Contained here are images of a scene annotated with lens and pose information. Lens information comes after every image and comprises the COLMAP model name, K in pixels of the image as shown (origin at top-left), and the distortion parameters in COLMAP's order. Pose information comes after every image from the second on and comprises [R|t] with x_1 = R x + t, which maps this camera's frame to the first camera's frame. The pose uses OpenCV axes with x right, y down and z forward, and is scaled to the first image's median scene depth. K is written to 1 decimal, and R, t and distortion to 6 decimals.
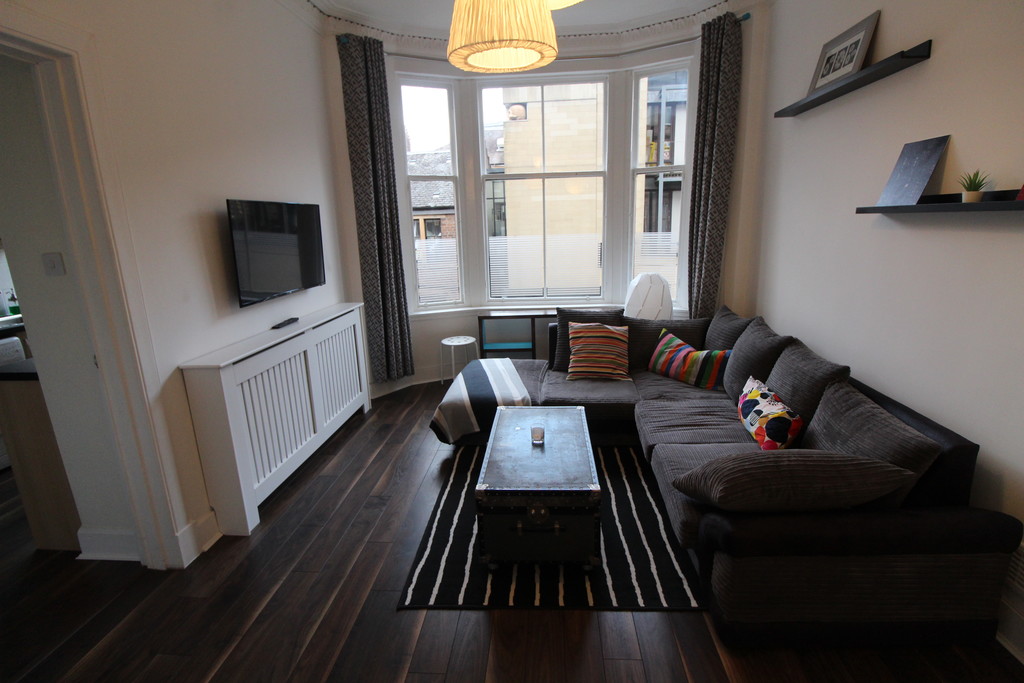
lens RADIAL K [[476.5, 0, 512.0], [0, 476.5, 341.5], [0, 0, 1]] dist [-0.019467, -0.000845]
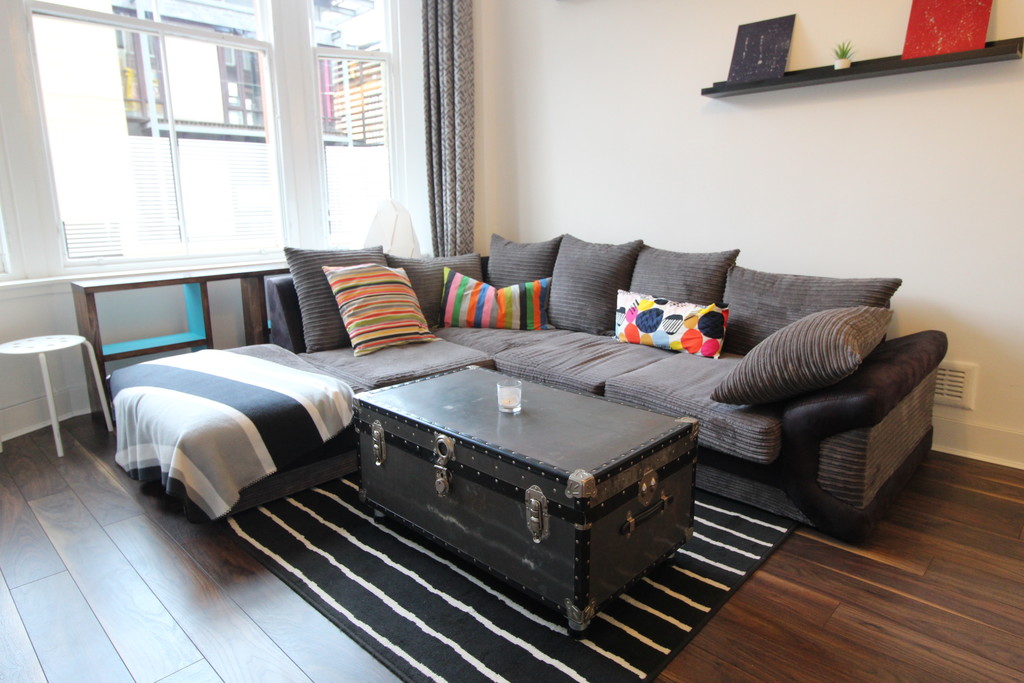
lens RADIAL K [[631.8, 0, 512.0], [0, 631.8, 341.5], [0, 0, 1]] dist [0.002955, 0.000611]
pose [[0.641781, -0.143670, 0.753310, -0.380848], [0.178029, 0.983371, 0.035876, 0.072501], [-0.745938, 0.111087, 0.656686, 0.350058]]
